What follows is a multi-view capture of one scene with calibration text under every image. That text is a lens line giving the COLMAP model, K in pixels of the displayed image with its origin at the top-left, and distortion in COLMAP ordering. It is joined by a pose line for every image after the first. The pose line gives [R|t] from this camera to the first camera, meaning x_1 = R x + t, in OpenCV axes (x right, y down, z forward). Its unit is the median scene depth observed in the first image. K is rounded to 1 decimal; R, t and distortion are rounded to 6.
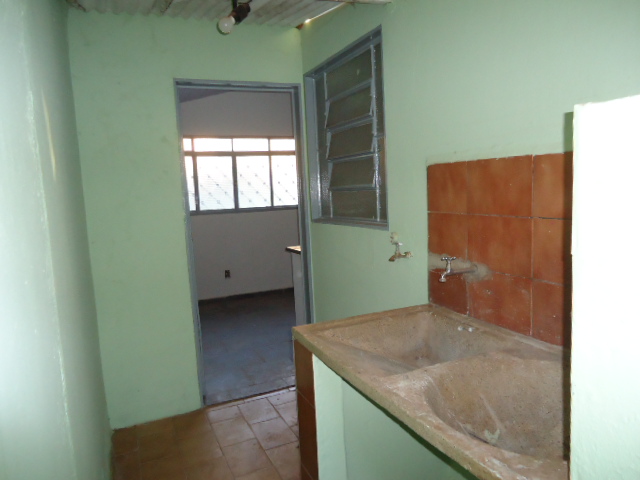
lens RADIAL K [[465.0, 0, 320.7], [0, 465.0, 242.3], [0, 0, 1]] dist [-0.008442, 0.002501]
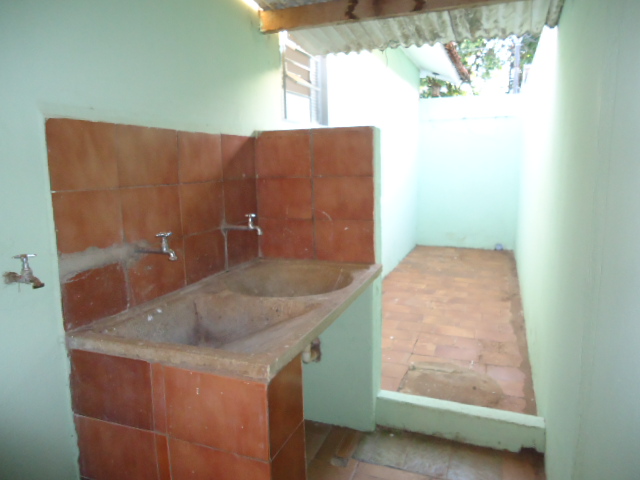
lens RADIAL K [[465.0, 0, 323.5], [0, 465.0, 236.4], [0, 0, 1]] dist [-0.008442, 0.002501]
pose [[-0.711180, -0.055783, 0.700793, -0.522647], [0.126046, 0.970575, 0.205172, -0.098758], [-0.691618, 0.234247, -0.683223, 1.307942]]
